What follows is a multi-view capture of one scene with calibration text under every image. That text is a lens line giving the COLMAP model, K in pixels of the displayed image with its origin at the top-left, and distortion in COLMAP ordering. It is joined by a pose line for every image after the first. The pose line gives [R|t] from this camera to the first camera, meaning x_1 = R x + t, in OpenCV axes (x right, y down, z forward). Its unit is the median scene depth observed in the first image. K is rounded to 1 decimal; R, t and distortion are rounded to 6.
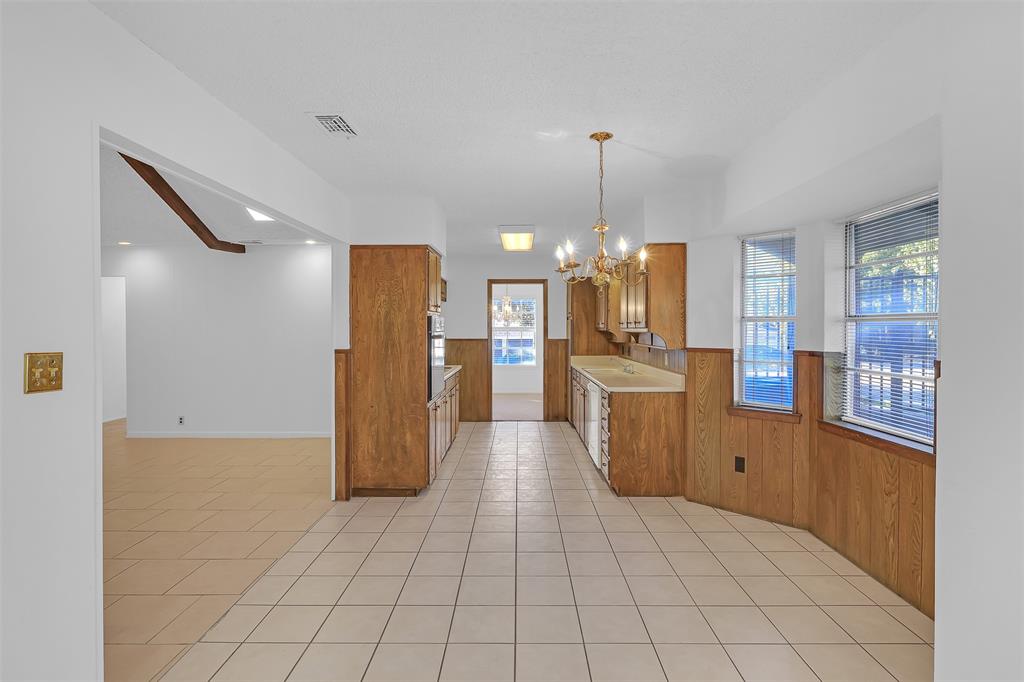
lens RADIAL K [[502.0, 0, 495.6], [0, 502.0, 328.2], [0, 0, 1]] dist [0.000898, -0.001492]
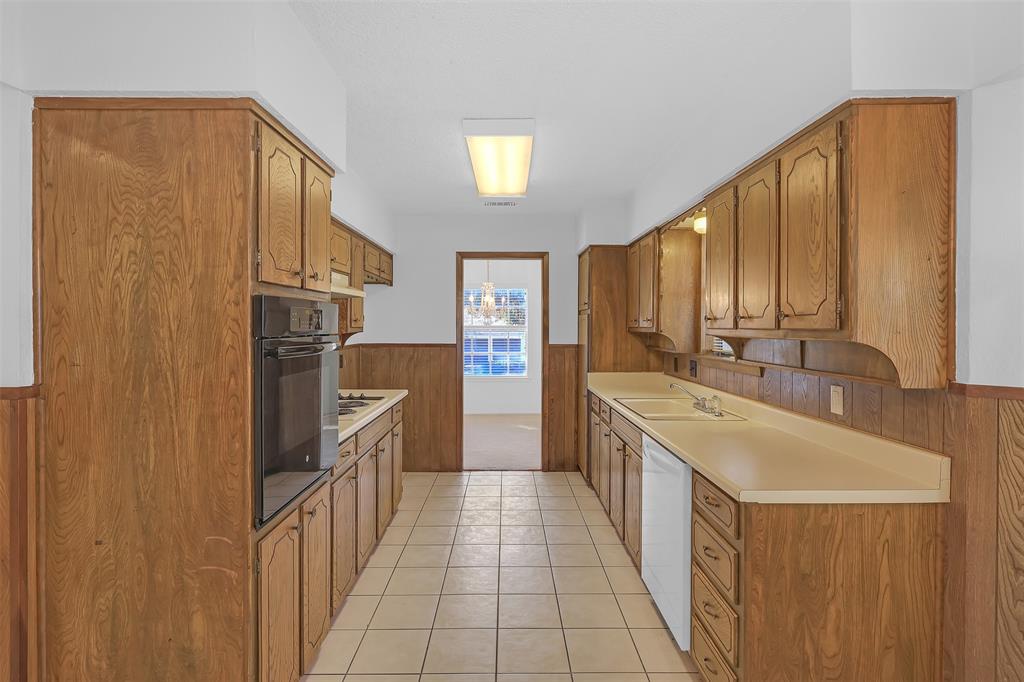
lens RADIAL K [[502.0, 0, 506.5], [0, 502.0, 331.0], [0, 0, 1]] dist [0.000898, -0.001492]
pose [[0.998887, 0.002563, 0.047107, 0.032703], [-0.002973, 0.999958, 0.008619, -0.001751], [-0.047083, -0.008750, 0.998853, 0.620136]]
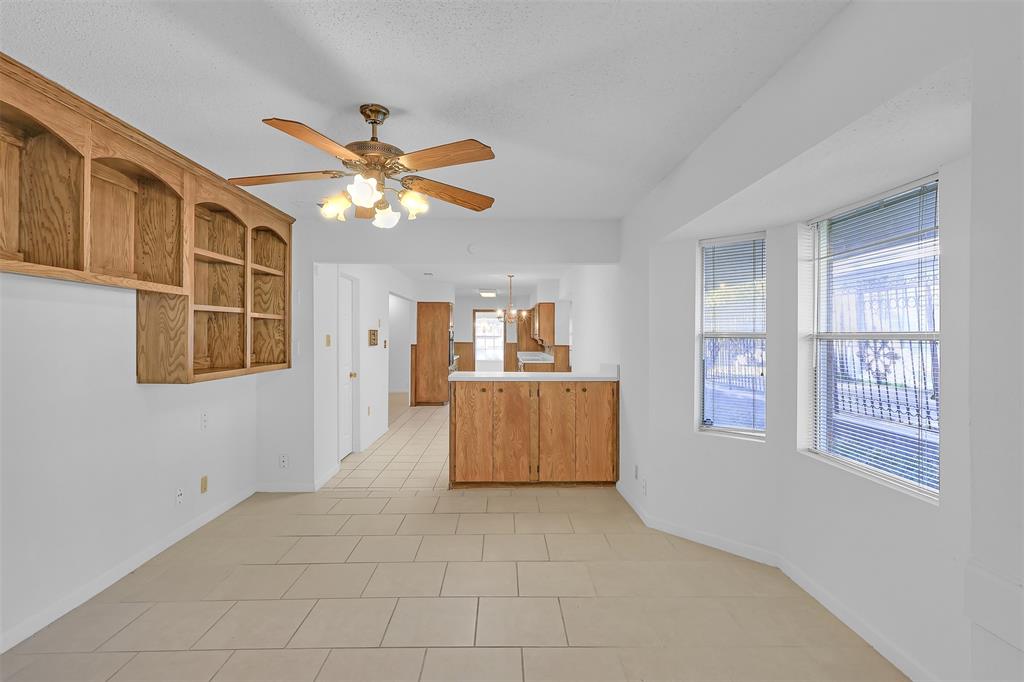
lens RADIAL K [[502.0, 0, 513.0], [0, 502.0, 340.0], [0, 0, 1]] dist [0.000898, -0.001492]
pose [[0.998349, 0.011109, 0.056347, 0.037040], [-0.011365, 0.999926, 0.004224, 0.005174], [-0.056296, -0.004858, 0.998402, -1.439245]]
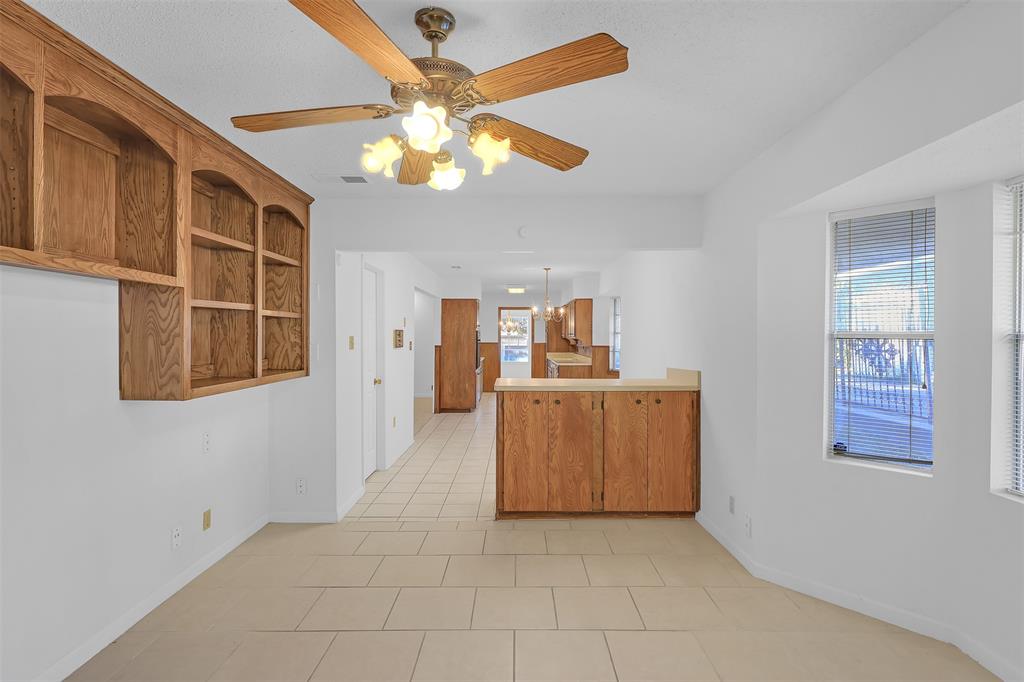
lens RADIAL K [[502.0, 0, 503.7], [0, 502.0, 338.4], [0, 0, 1]] dist [0.000898, -0.001492]
pose [[0.999675, 0.007605, 0.024321, -0.067992], [-0.007704, 0.999962, 0.003977, 0.000552], [-0.024289, -0.004163, 0.999696, -1.210498]]
